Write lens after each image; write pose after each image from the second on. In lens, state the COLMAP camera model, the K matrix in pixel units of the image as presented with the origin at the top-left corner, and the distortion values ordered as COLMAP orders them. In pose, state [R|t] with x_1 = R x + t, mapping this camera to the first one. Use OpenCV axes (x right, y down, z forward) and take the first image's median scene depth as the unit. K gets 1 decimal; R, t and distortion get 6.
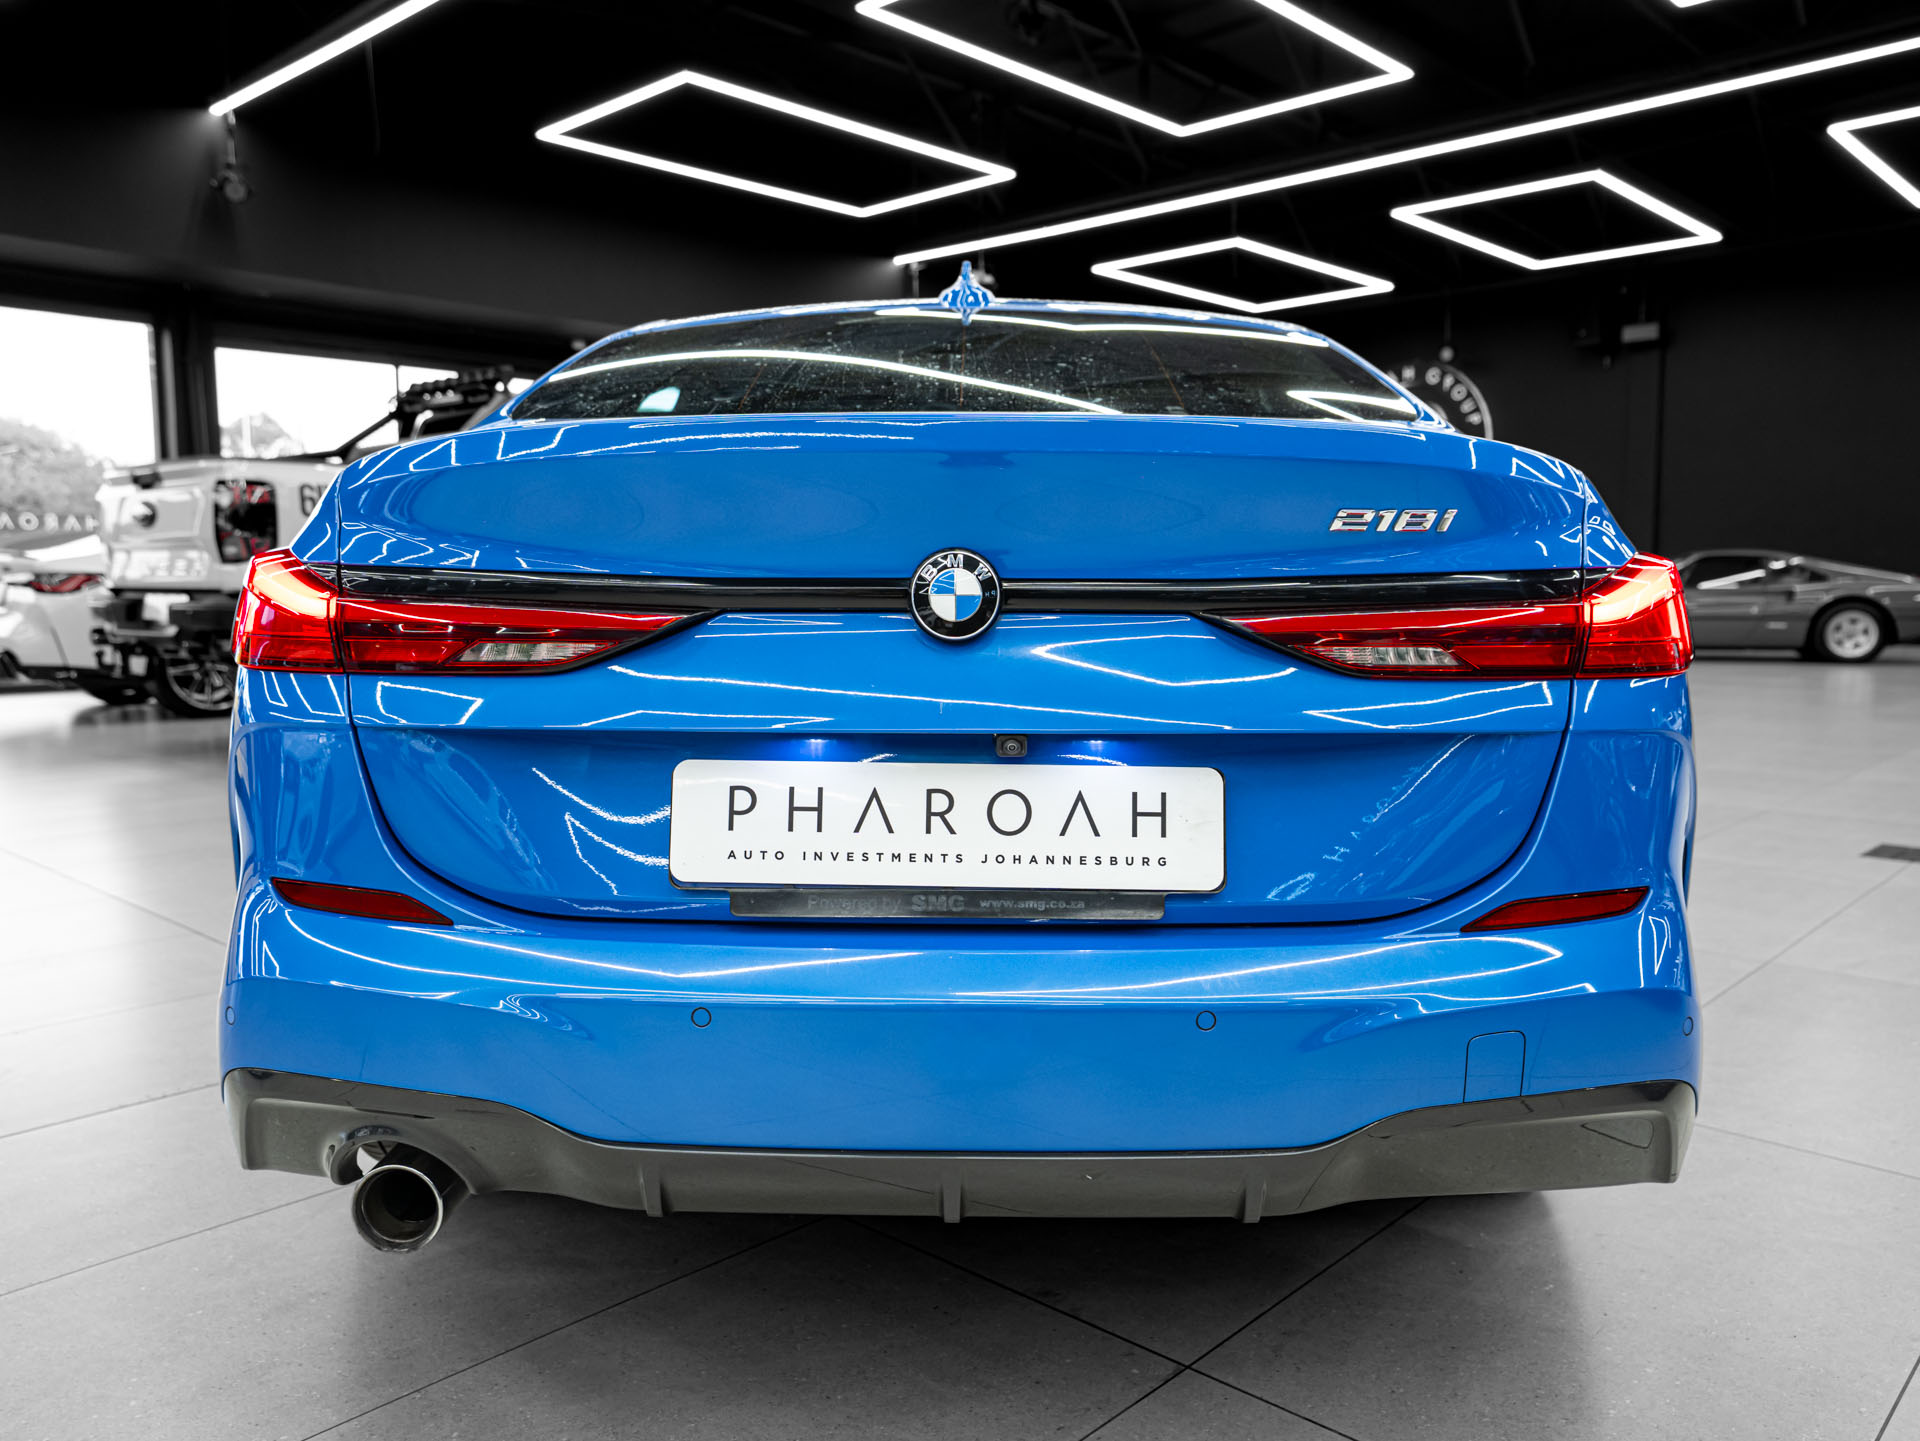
lens RADIAL K [[1468.3, 0, 956.7], [0, 1468.3, 720.0], [0, 0, 1]] dist [-0.029553, 0.072525]
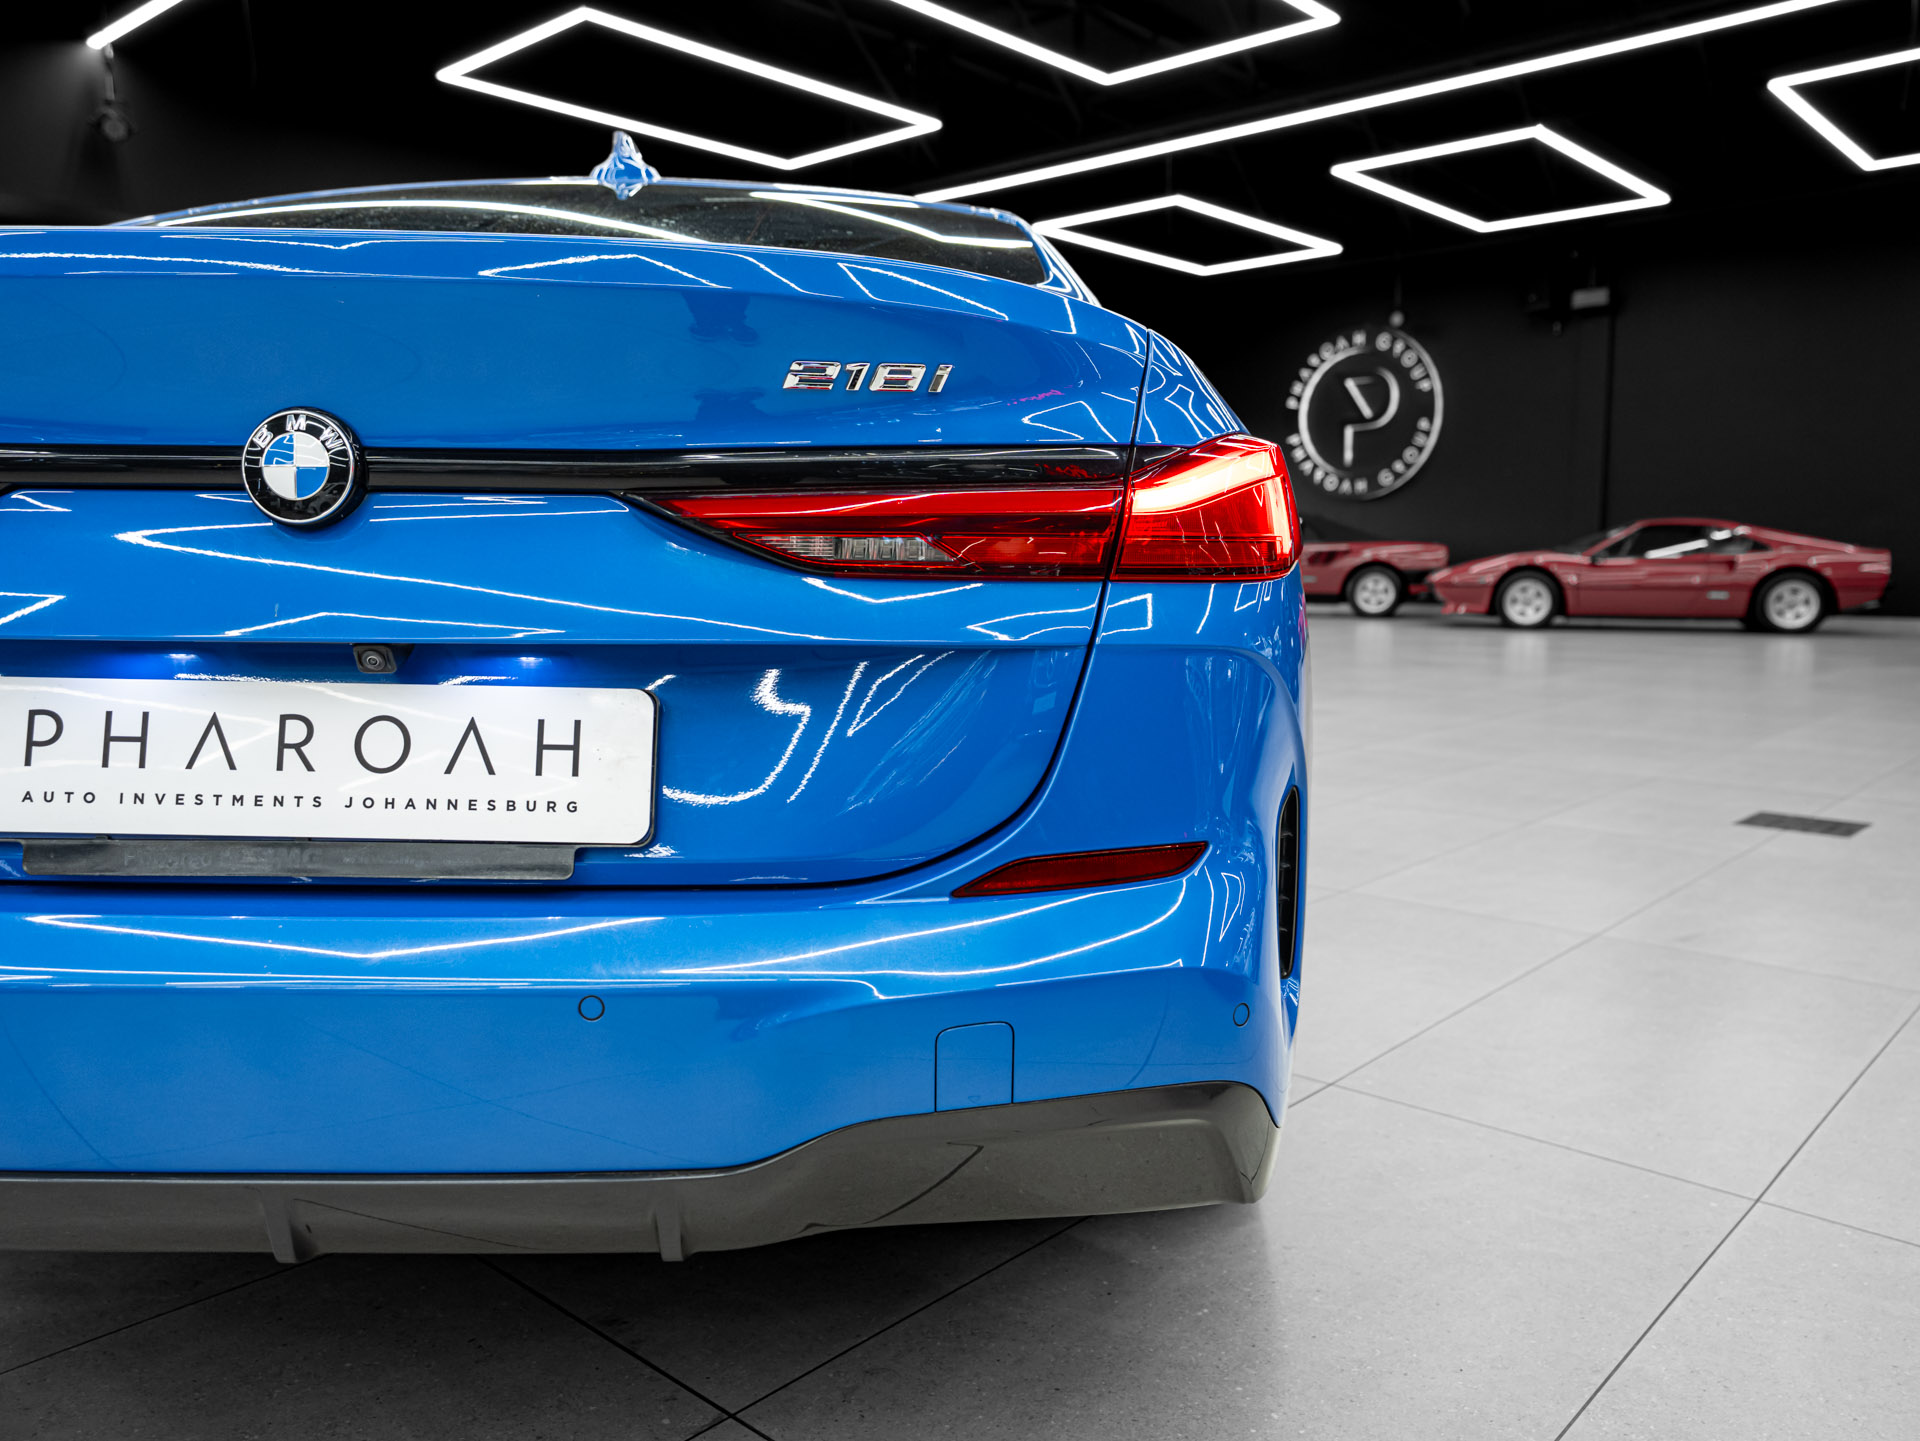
lens RADIAL K [[1468.3, 0, 956.7], [0, 1468.3, 720.0], [0, 0, 1]] dist [-0.029553, 0.072525]
pose [[0.999891, 0.003733, 0.014279, 0.331029], [-0.003993, 0.999826, 0.018214, 0.033826], [-0.014209, -0.018269, 0.999732, 0.202459]]
